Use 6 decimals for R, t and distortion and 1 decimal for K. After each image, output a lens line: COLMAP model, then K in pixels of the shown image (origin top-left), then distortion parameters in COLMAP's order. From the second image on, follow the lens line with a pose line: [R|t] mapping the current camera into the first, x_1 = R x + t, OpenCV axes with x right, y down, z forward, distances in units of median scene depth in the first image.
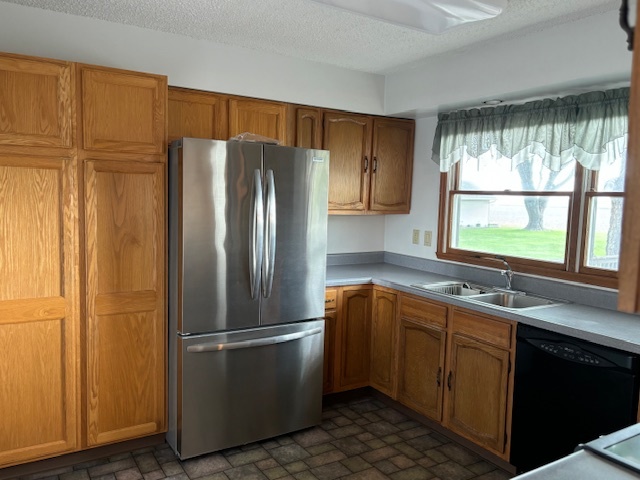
lens RADIAL K [[473.0, 0, 320.0], [0, 473.0, 240.0], [0, 0, 1]] dist [0.002504, -0.002501]
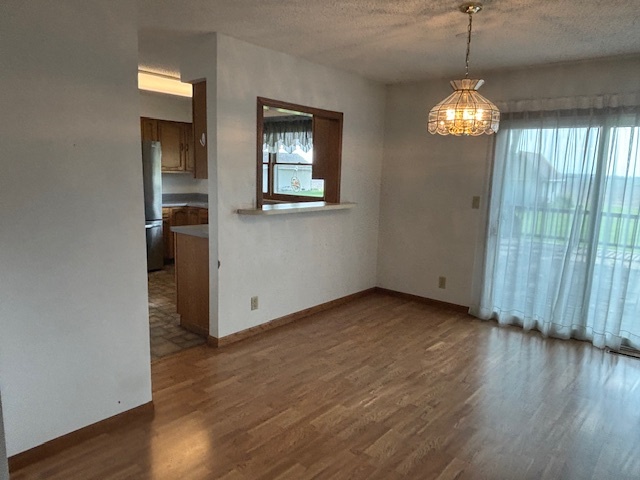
lens RADIAL K [[458.0, 0, 320.0], [0, 458.0, 240.0], [0, 0, 1]] dist [0.076088, -0.001177]
pose [[0.945555, -0.044361, 0.322424, 0.003653], [0.023248, 0.997343, 0.069040, 0.117429], [-0.324630, -0.057785, 0.944074, -1.142676]]
